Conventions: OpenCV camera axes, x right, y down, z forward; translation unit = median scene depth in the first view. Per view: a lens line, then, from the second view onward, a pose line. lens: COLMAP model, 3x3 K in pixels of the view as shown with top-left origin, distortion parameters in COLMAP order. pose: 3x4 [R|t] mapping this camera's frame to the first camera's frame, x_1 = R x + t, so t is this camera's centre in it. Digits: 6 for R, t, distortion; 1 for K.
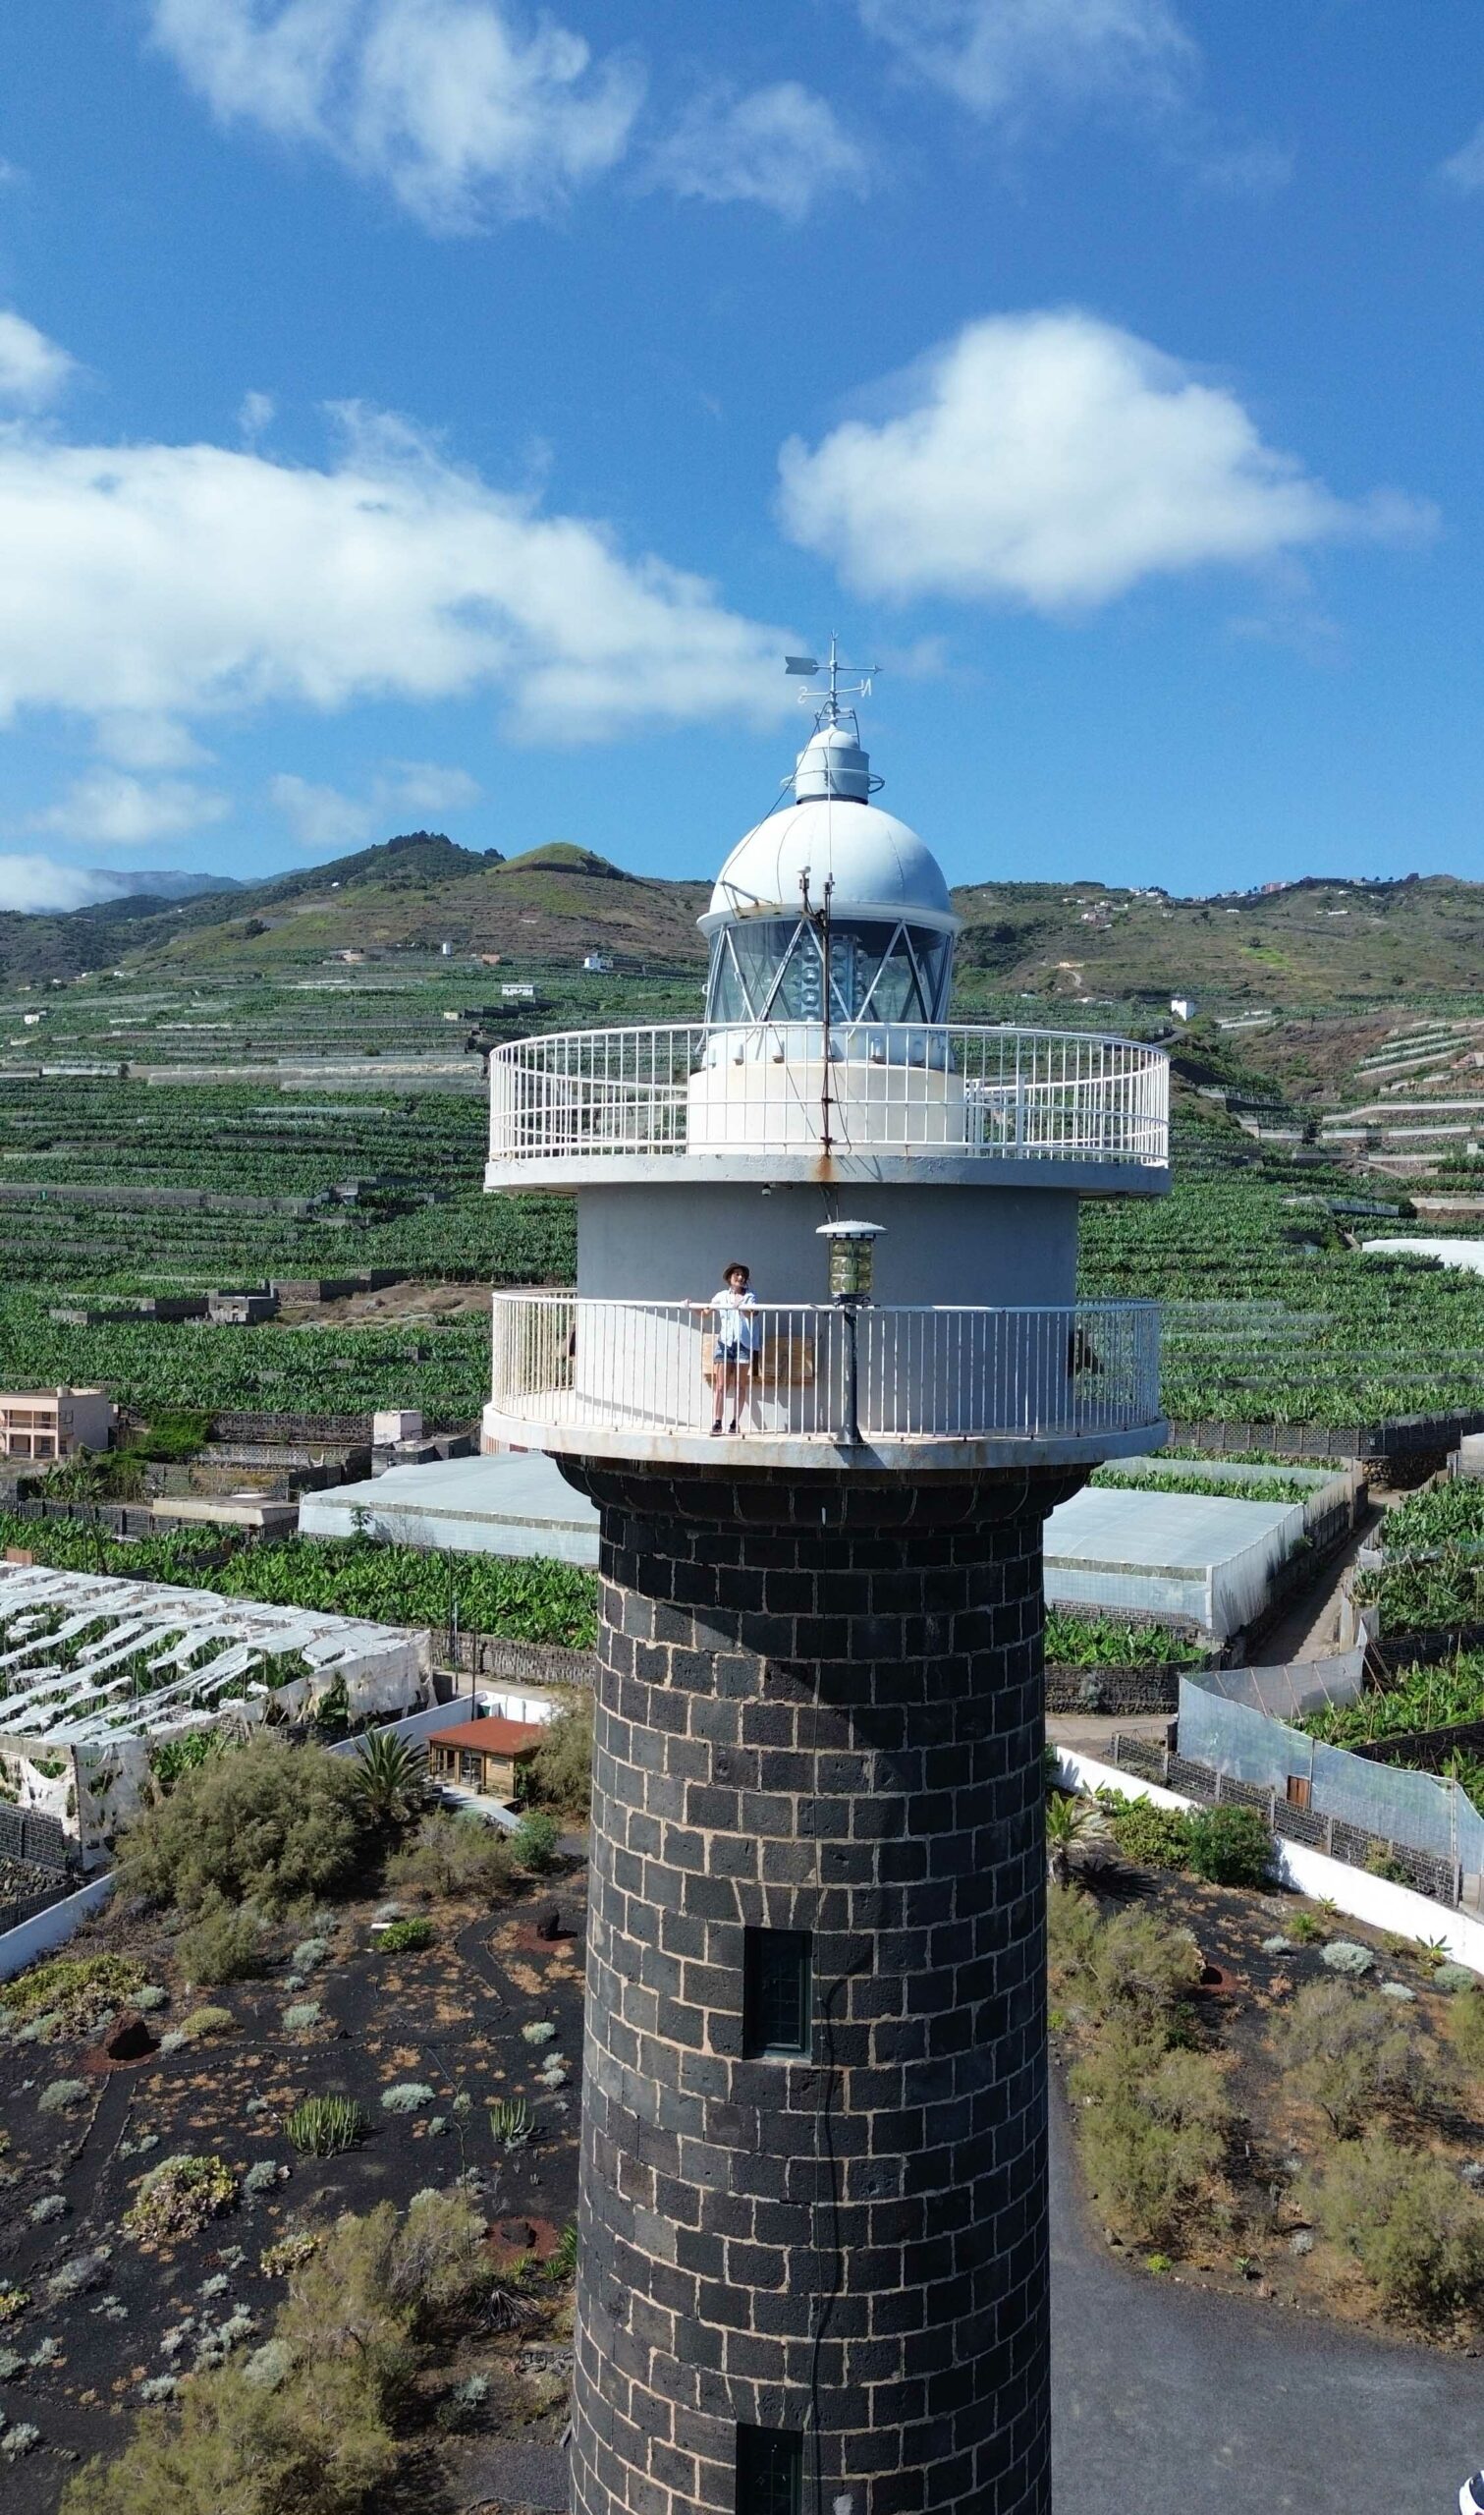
lens RADIAL K [[1853.4, 0, 742.0], [0, 1853.4, 1257.5], [0, 0, 1]] dist [0.137360, -0.190676]
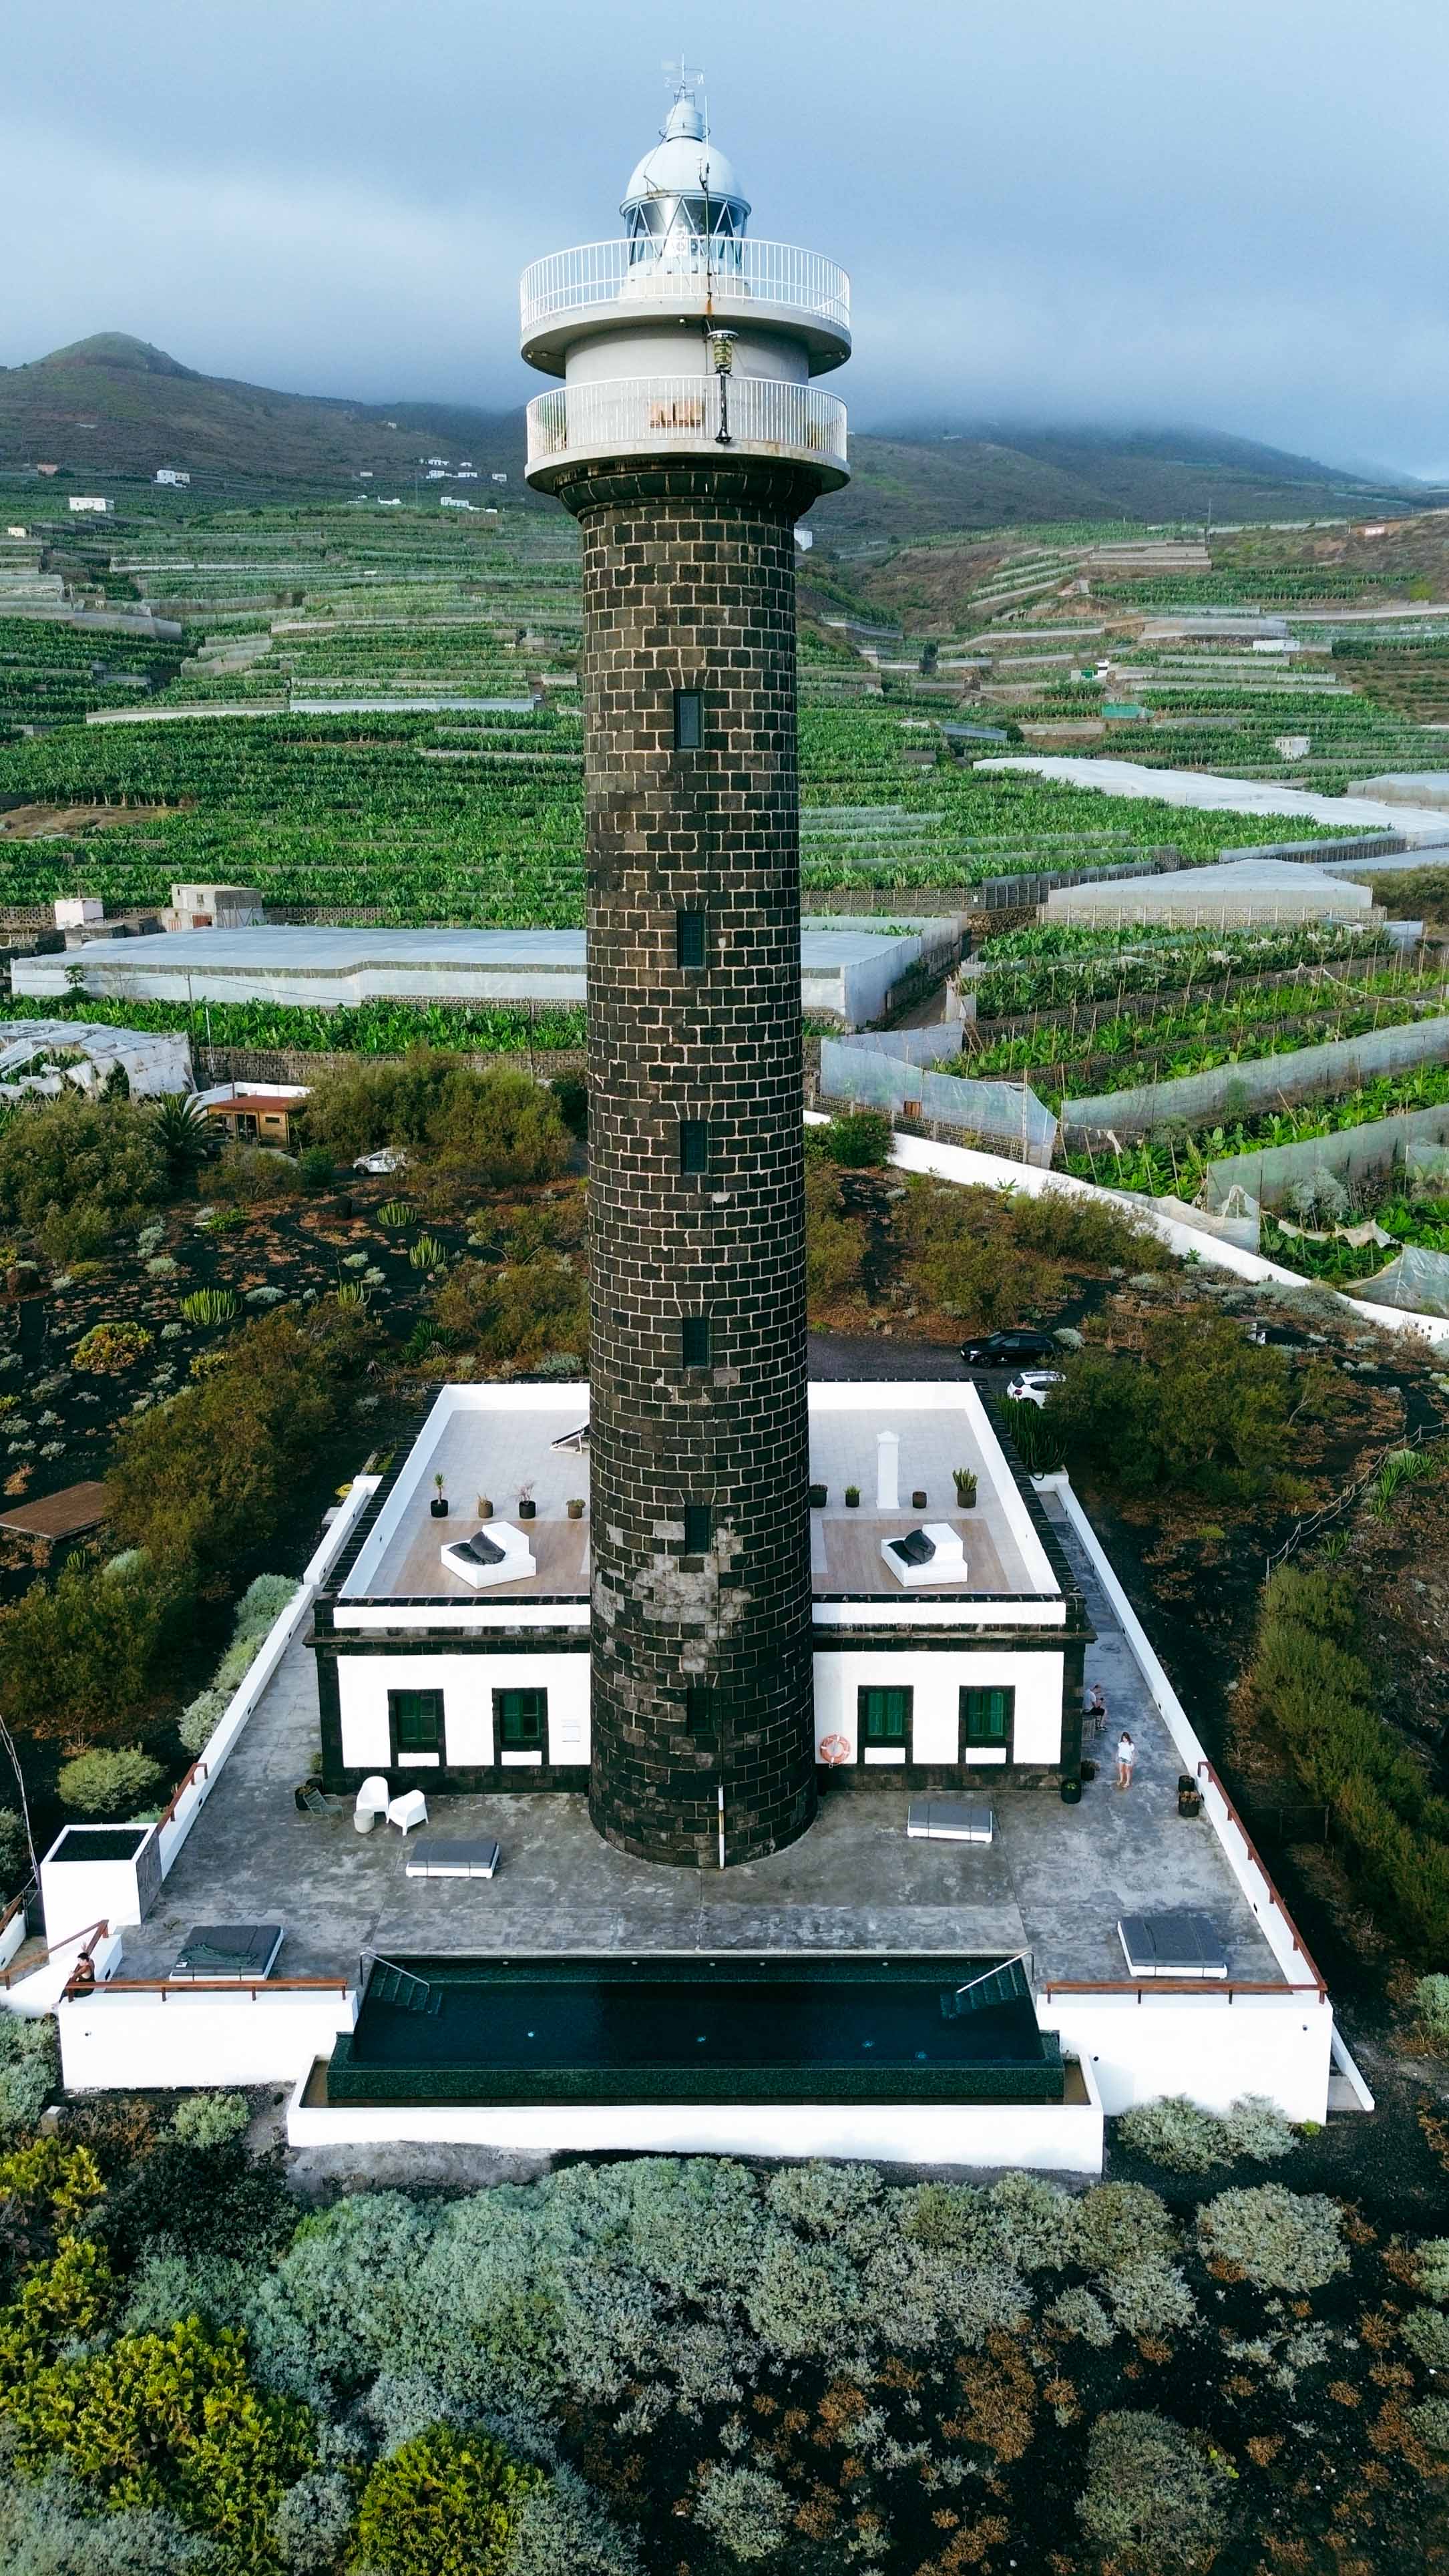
lens RADIAL K [[1998.9, 0, 724.5], [0, 1998.9, 1288.0], [0, 0, 1]] dist [0.099904, -0.123112]
pose [[0.980627, -0.066595, 0.184219, -0.039403], [0.027244, 0.977665, 0.208398, 0.050470], [-0.193983, -0.199341, 0.960538, -0.135499]]
